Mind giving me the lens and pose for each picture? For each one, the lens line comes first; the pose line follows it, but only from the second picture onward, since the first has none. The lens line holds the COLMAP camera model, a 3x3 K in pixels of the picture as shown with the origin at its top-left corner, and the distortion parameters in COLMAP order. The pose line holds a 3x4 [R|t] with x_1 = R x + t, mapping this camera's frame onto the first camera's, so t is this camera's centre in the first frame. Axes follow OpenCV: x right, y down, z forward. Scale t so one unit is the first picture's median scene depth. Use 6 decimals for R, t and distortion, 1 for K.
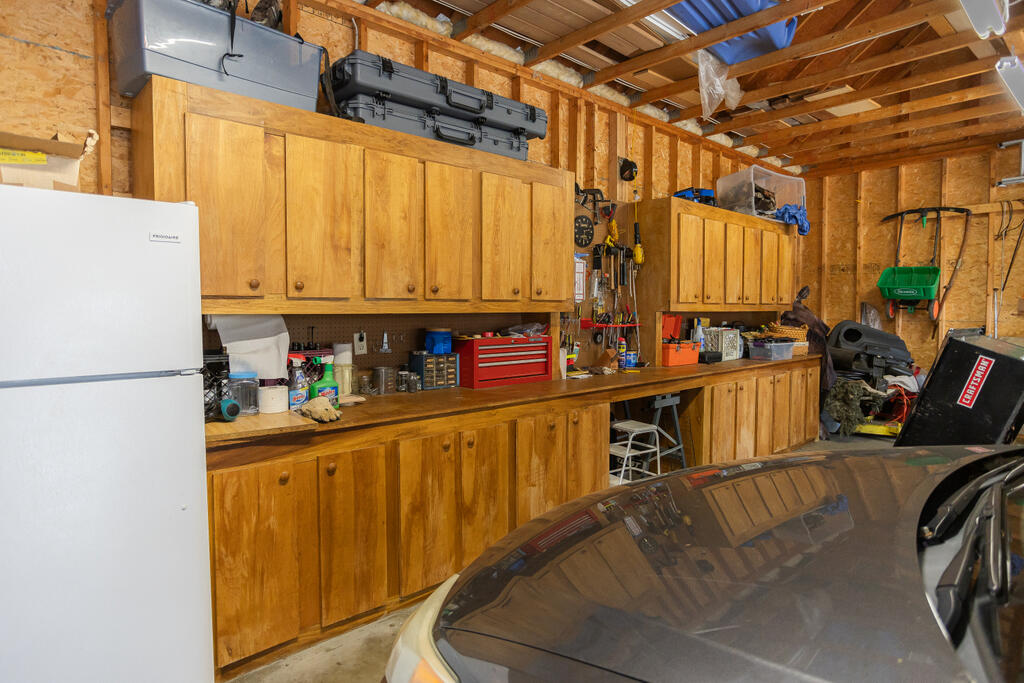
lens RADIAL K [[586.8, 0, 516.5], [0, 586.8, 322.5], [0, 0, 1]] dist [0.001456, 0.001078]
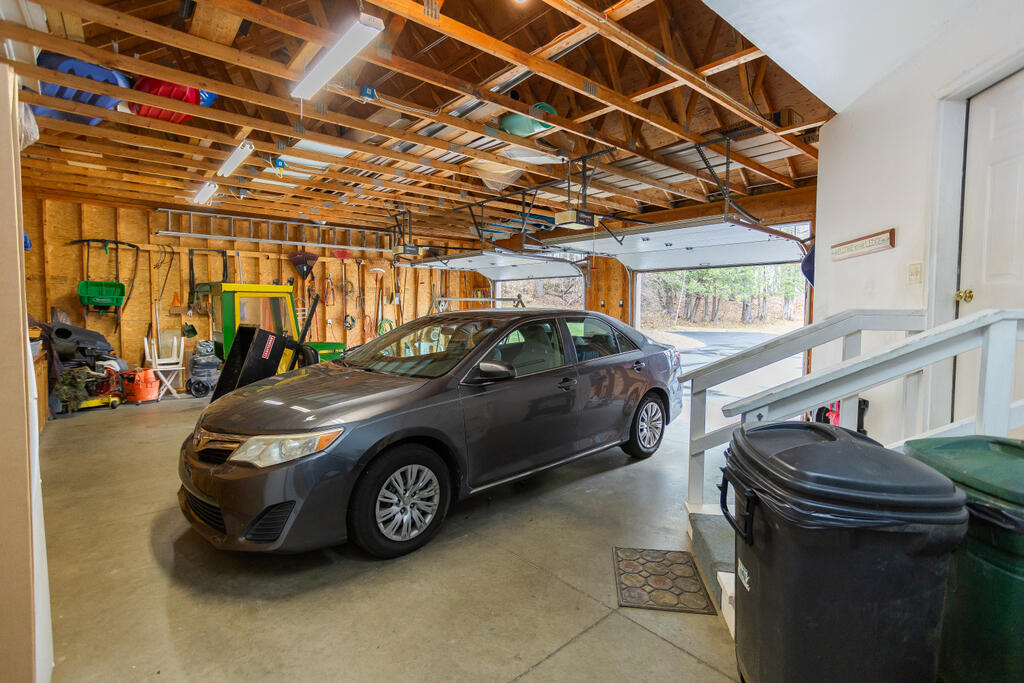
lens RADIAL K [[490.4, 0, 514.7], [0, 490.4, 332.5], [0, 0, 1]] dist [-0.000935, 0.000527]
pose [[0.017222, -0.043918, 0.998887, -0.494500], [0.019958, 0.998851, 0.043572, -0.007305], [-0.999652, 0.019185, 0.018079, 0.016265]]
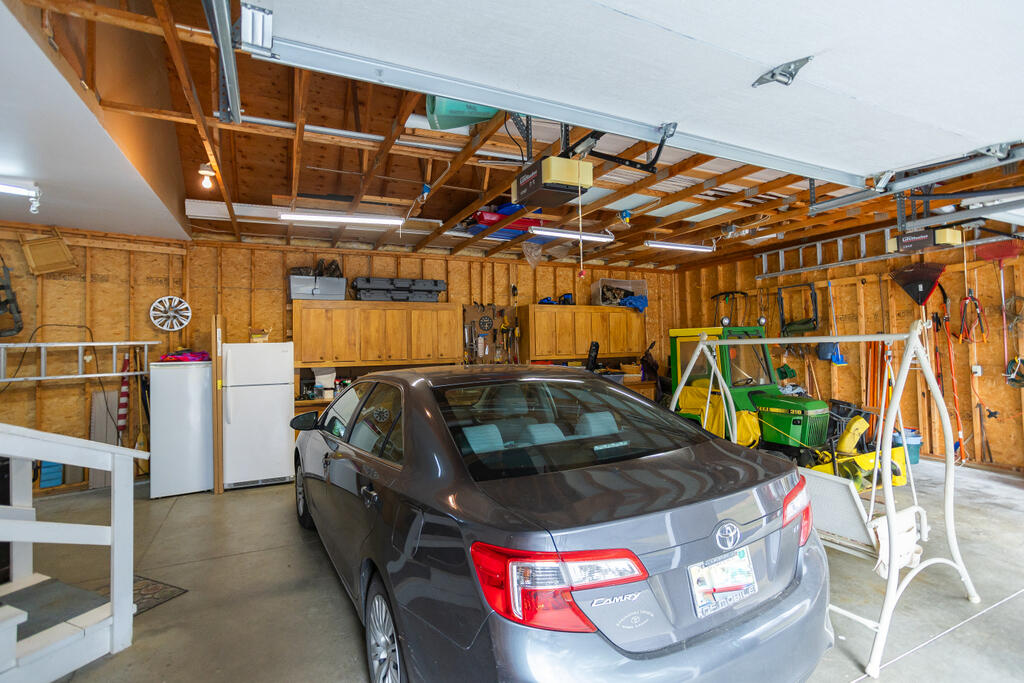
lens RADIAL K [[490.4, 0, 514.7], [0, 490.4, 332.5], [0, 0, 1]] dist [-0.000935, 0.000527]
pose [[0.959682, -0.027231, -0.279765, 0.542184], [0.014623, 0.998785, -0.047055, -0.026077], [0.280706, 0.041067, 0.958915, -0.526705]]
